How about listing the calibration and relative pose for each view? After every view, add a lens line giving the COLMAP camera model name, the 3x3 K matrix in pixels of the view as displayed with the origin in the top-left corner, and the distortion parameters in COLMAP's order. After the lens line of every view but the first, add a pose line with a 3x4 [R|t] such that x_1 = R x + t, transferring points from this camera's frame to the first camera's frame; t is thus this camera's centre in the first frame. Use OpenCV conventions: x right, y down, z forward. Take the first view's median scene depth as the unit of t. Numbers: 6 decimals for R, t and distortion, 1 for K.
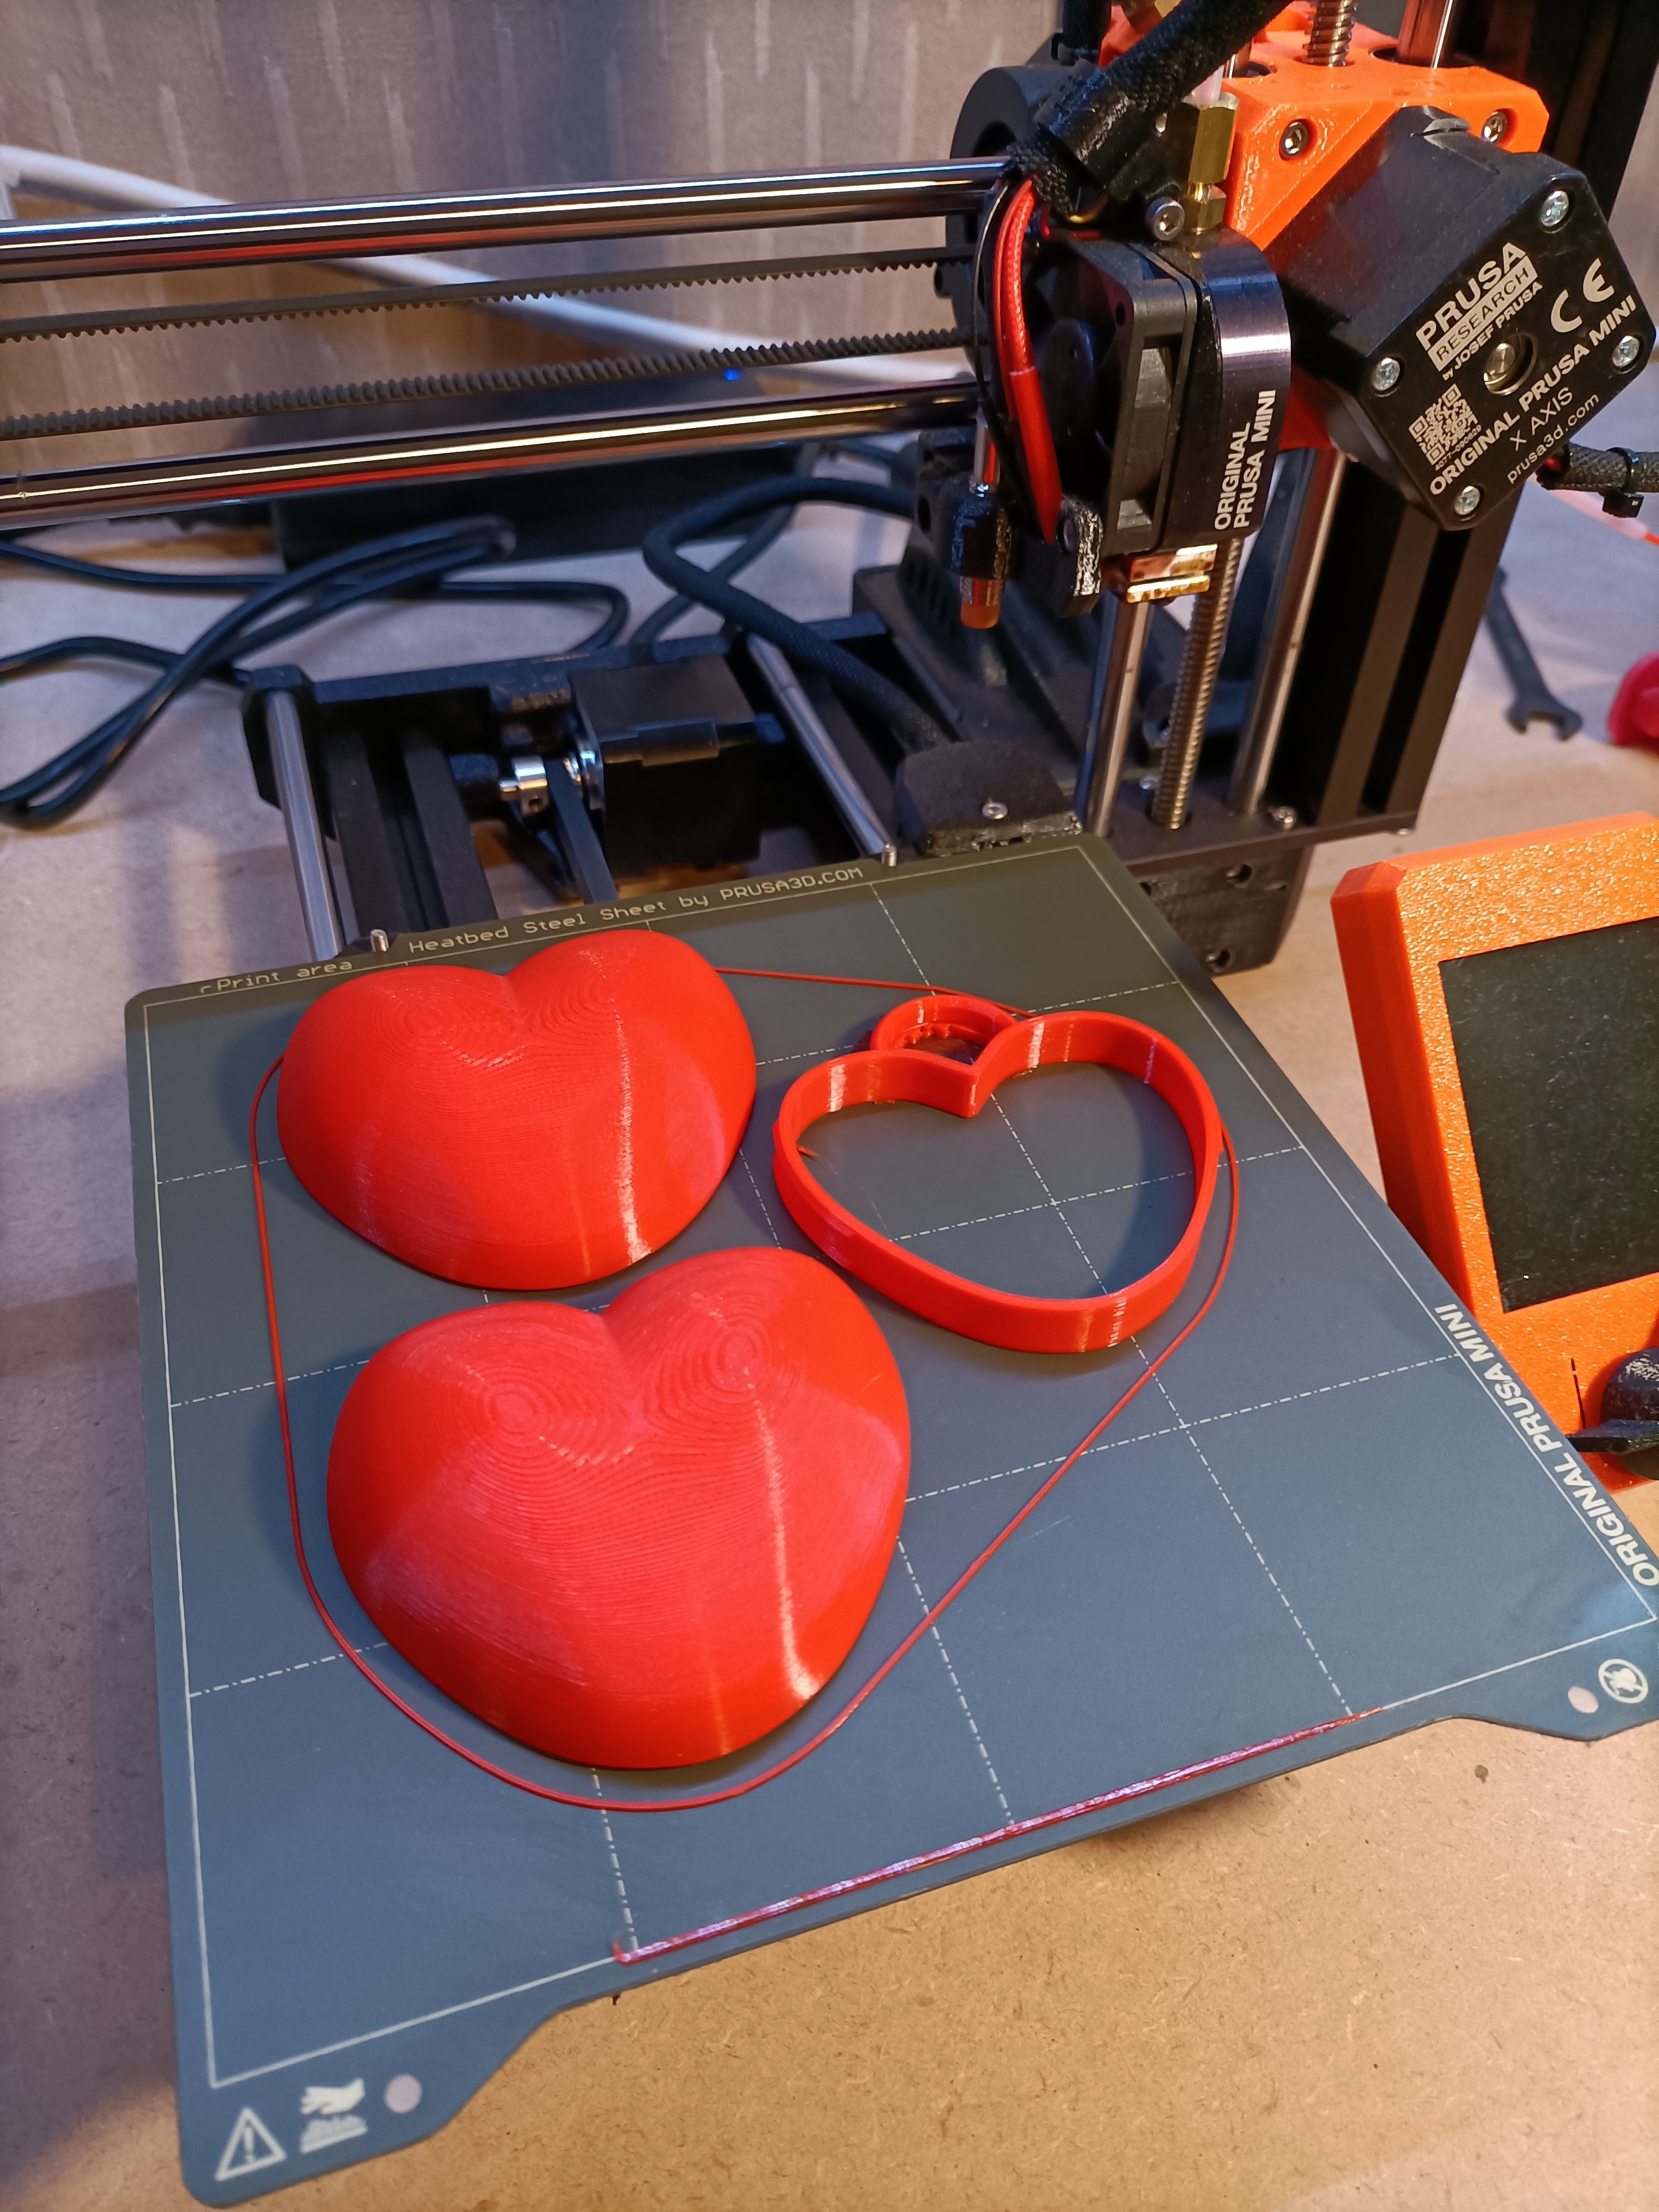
lens RADIAL K [[1755.4, 0, 829.5], [0, 1755.4, 1106.0], [0, 0, 1]] dist [0.003197, -0.046648]
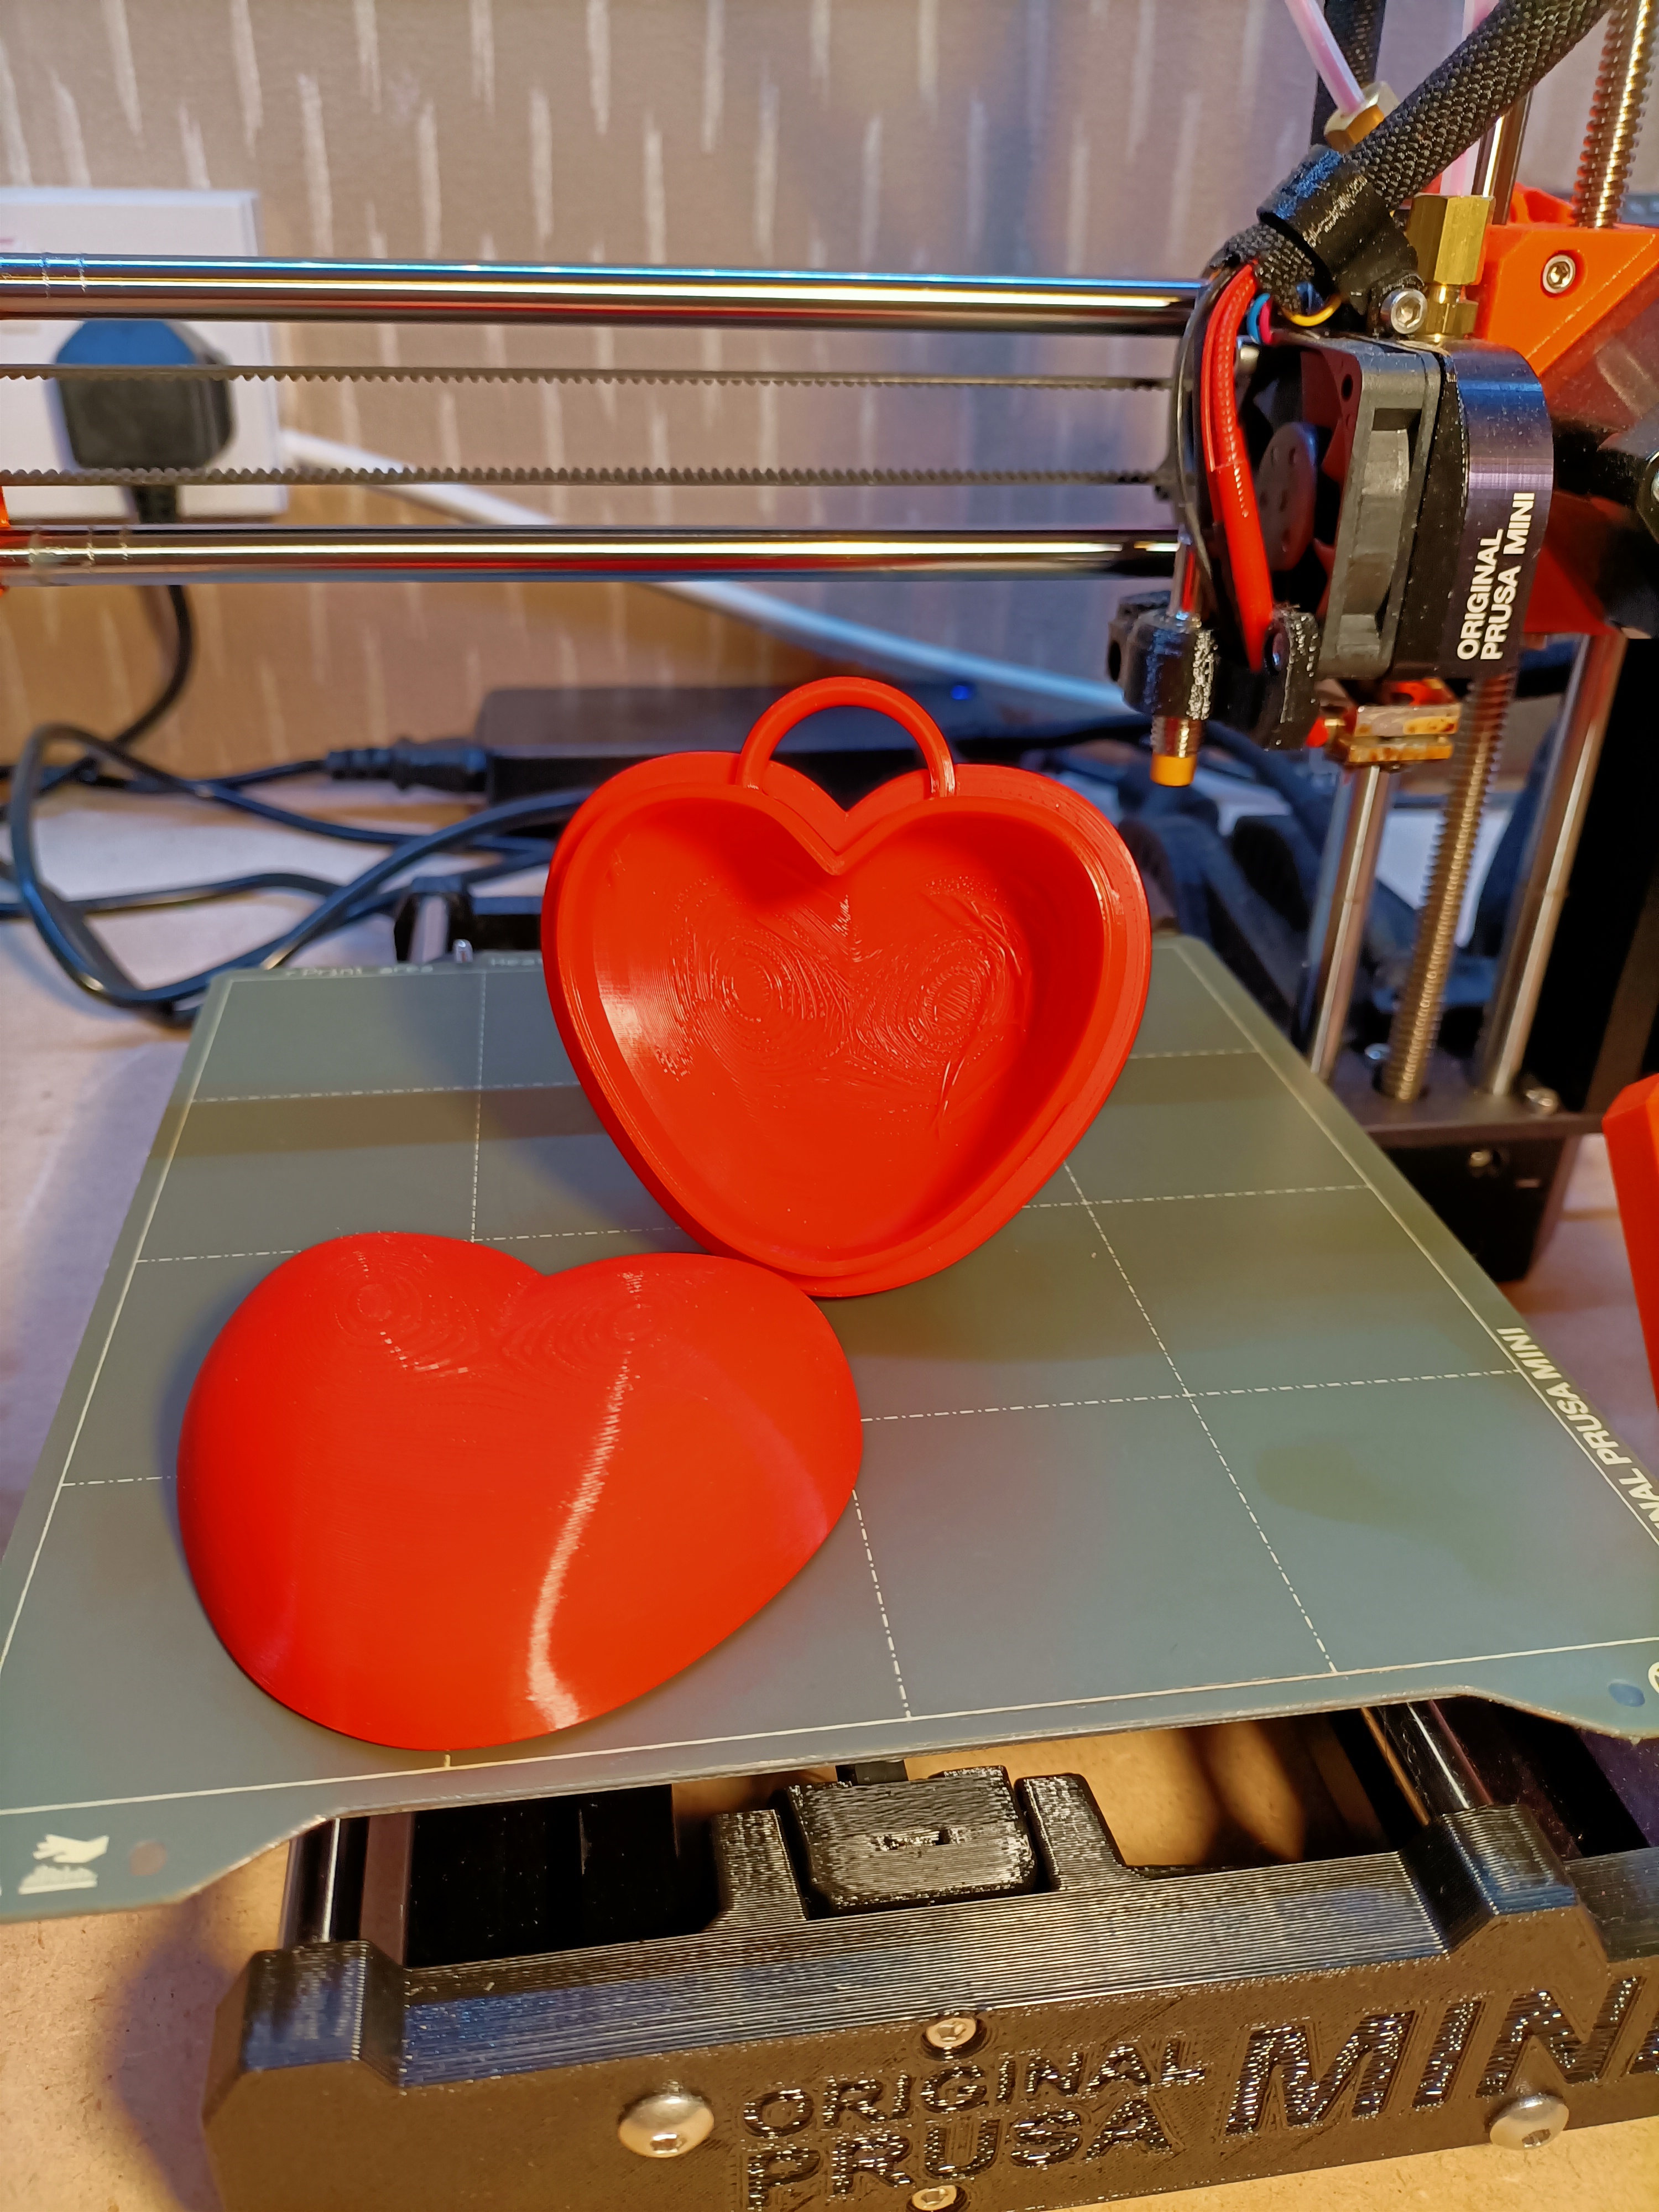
lens RADIAL K [[1718.5, 0, 793.2], [0, 1718.5, 1110.3], [0, 0, 1]] dist [0.002254, -0.041390]
pose [[0.982188, 0.080059, -0.169990, 0.064337], [-0.124303, 0.955279, -0.268311, 0.142078], [0.140907, 0.284662, 0.948216, 0.237901]]
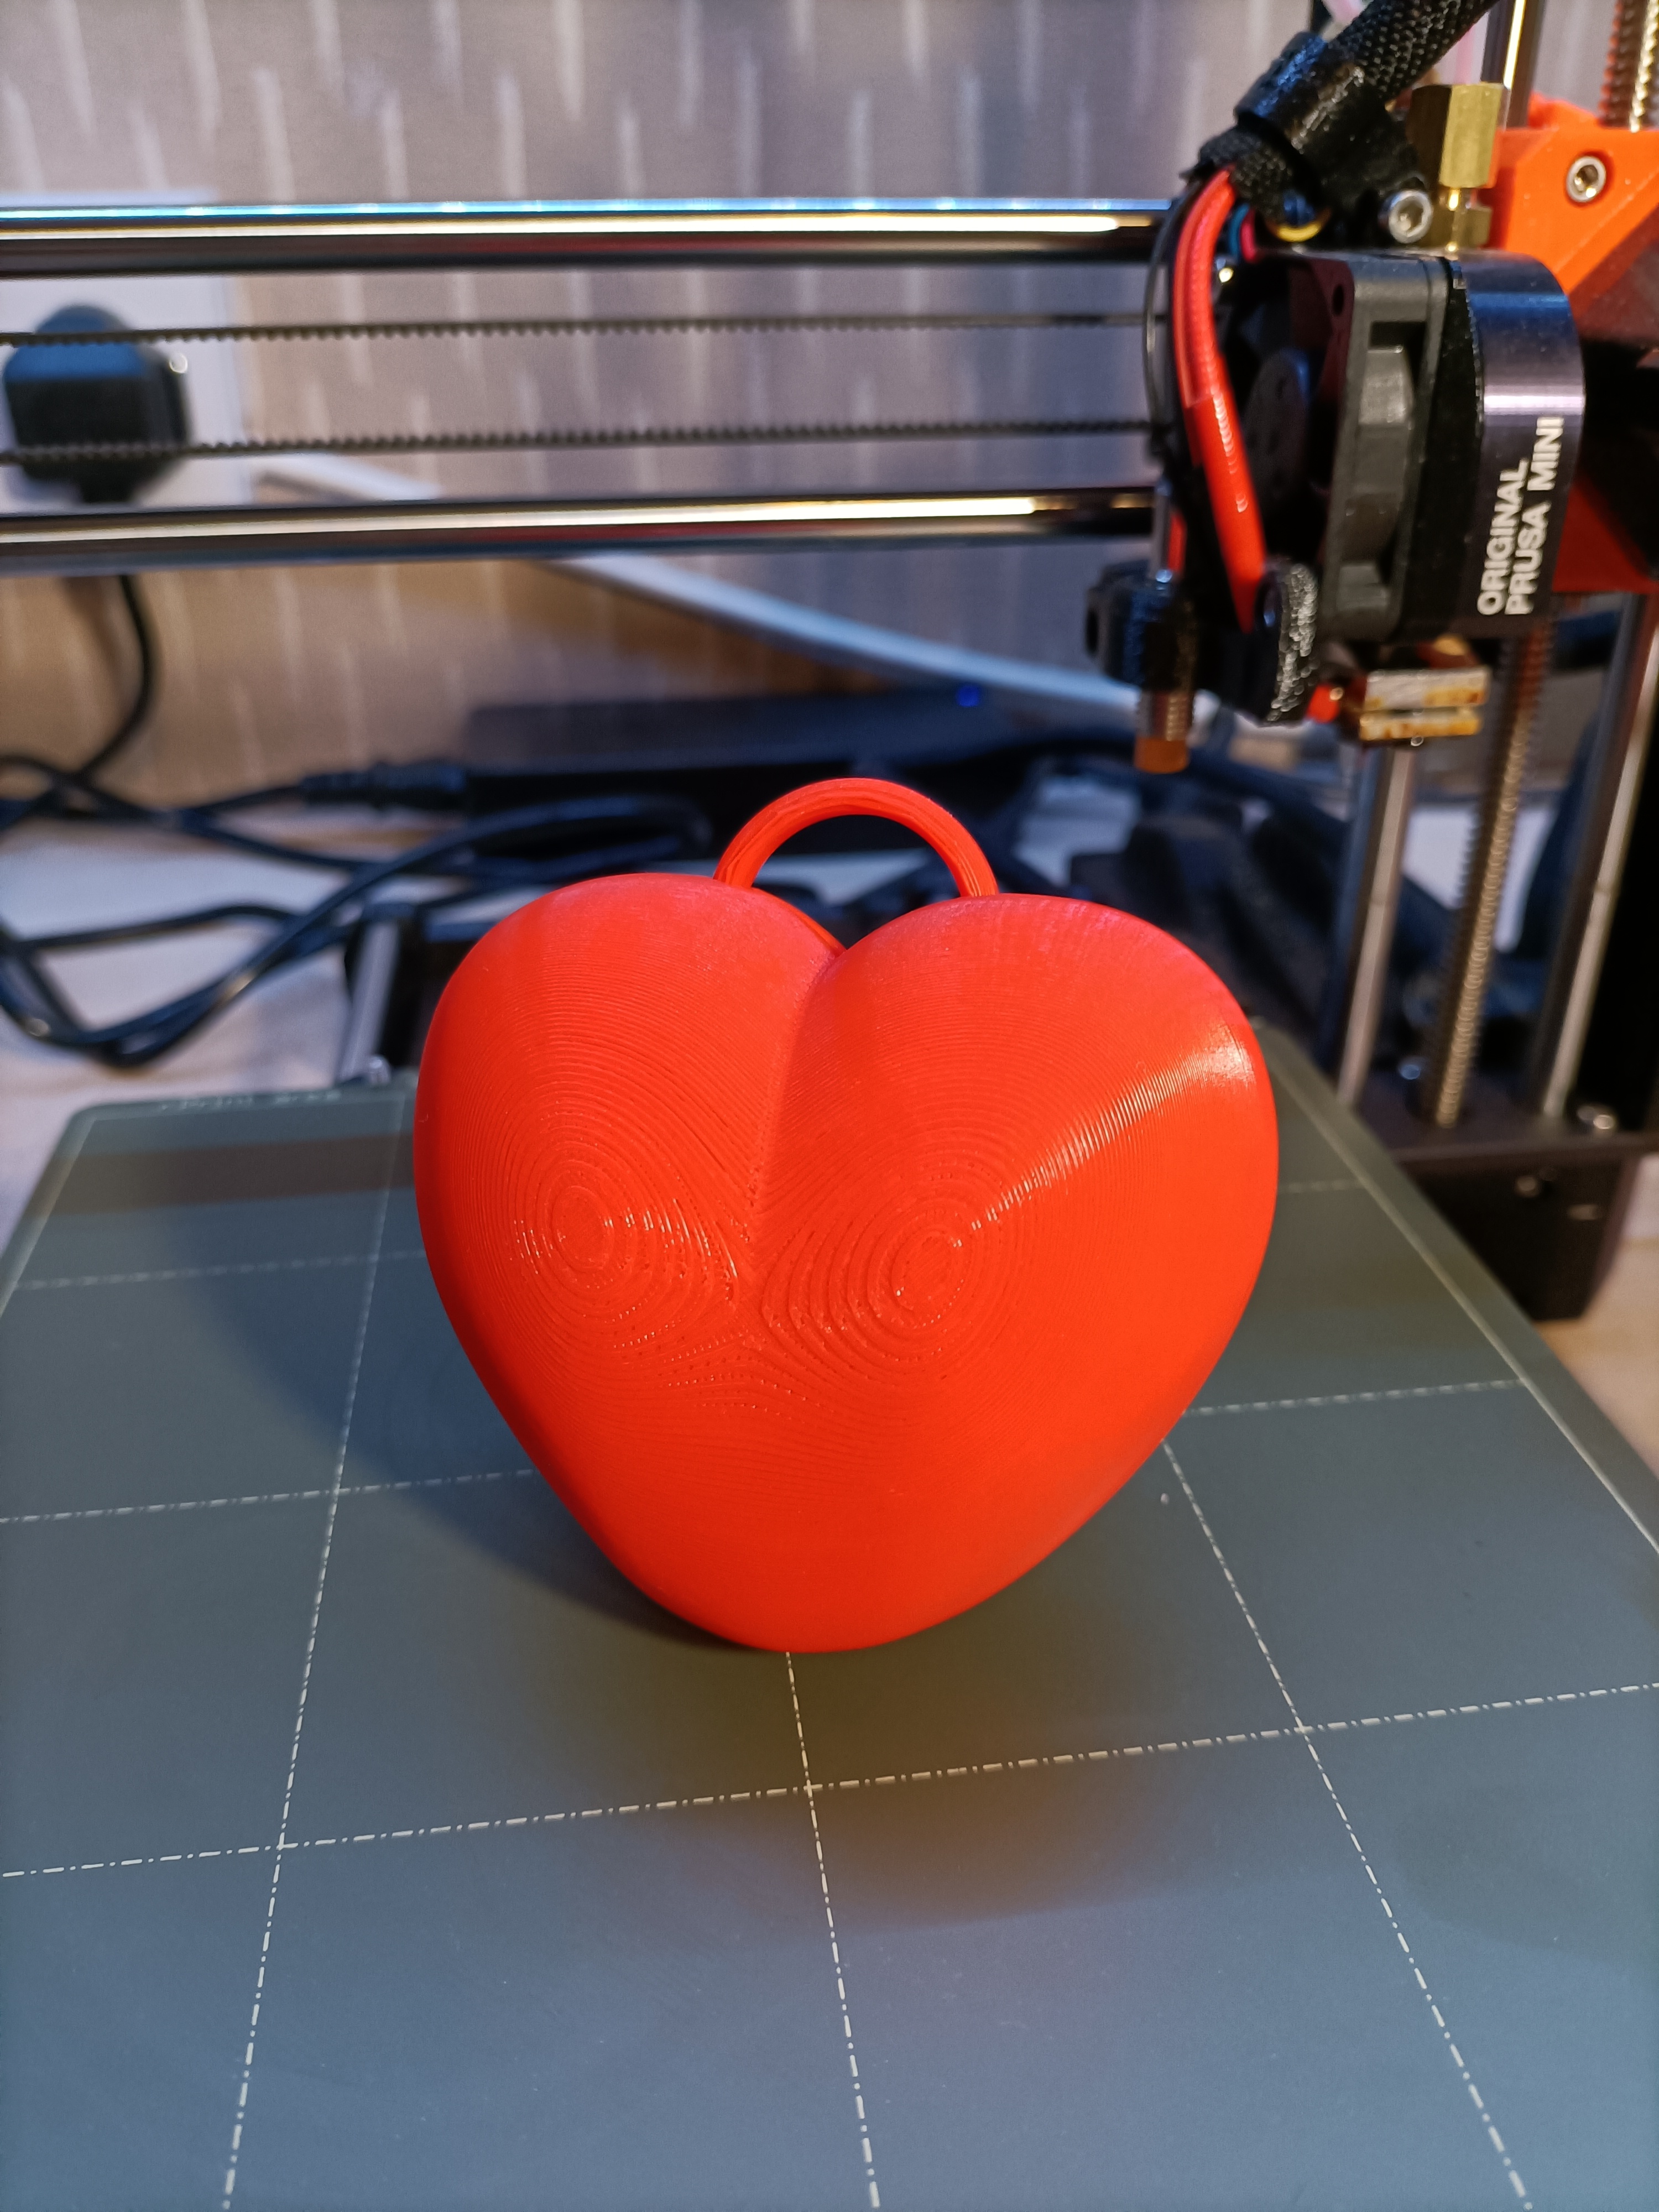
lens RADIAL K [[1713.8, 0, 820.0], [0, 1713.8, 1101.8], [0, 0, 1]] dist [-0.015145, -0.005856]
pose [[0.979168, 0.058027, -0.194584, 0.102436], [-0.113709, 0.950641, -0.288707, 0.102936], [0.168227, 0.304819, 0.937435, 0.354270]]
